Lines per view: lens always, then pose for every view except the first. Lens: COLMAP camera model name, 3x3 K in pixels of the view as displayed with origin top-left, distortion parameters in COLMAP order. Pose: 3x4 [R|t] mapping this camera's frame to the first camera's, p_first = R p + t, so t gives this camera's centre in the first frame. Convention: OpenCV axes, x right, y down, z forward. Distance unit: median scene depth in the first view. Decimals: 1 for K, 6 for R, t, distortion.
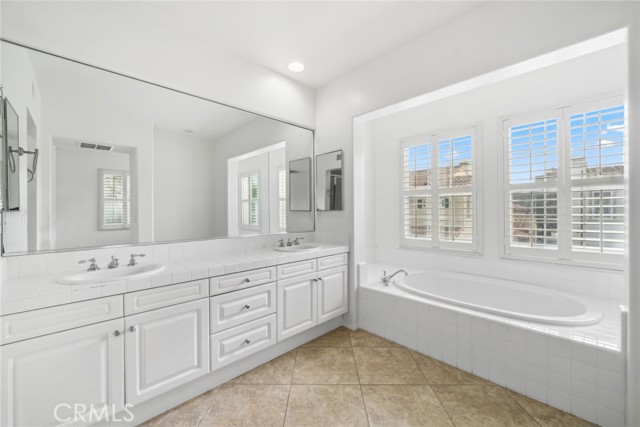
lens RADIAL K [[246.0, 0, 319.4], [0, 246.0, 212.1], [0, 0, 1]] dist [0.001782, 0.000144]
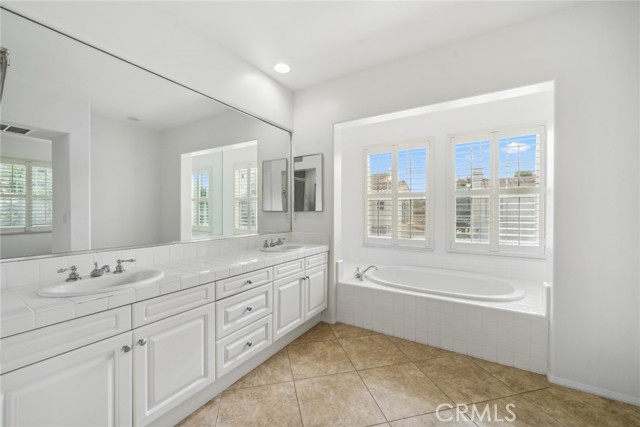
lens RADIAL K [[246.0, 0, 311.7], [0, 246.0, 214.2], [0, 0, 1]] dist [0.001782, 0.000144]
pose [[0.970151, 0.005271, 0.242442, -0.264417], [-0.006484, 0.999970, 0.004204, 0.001125], [-0.242413, -0.005651, 0.970157, -0.009237]]
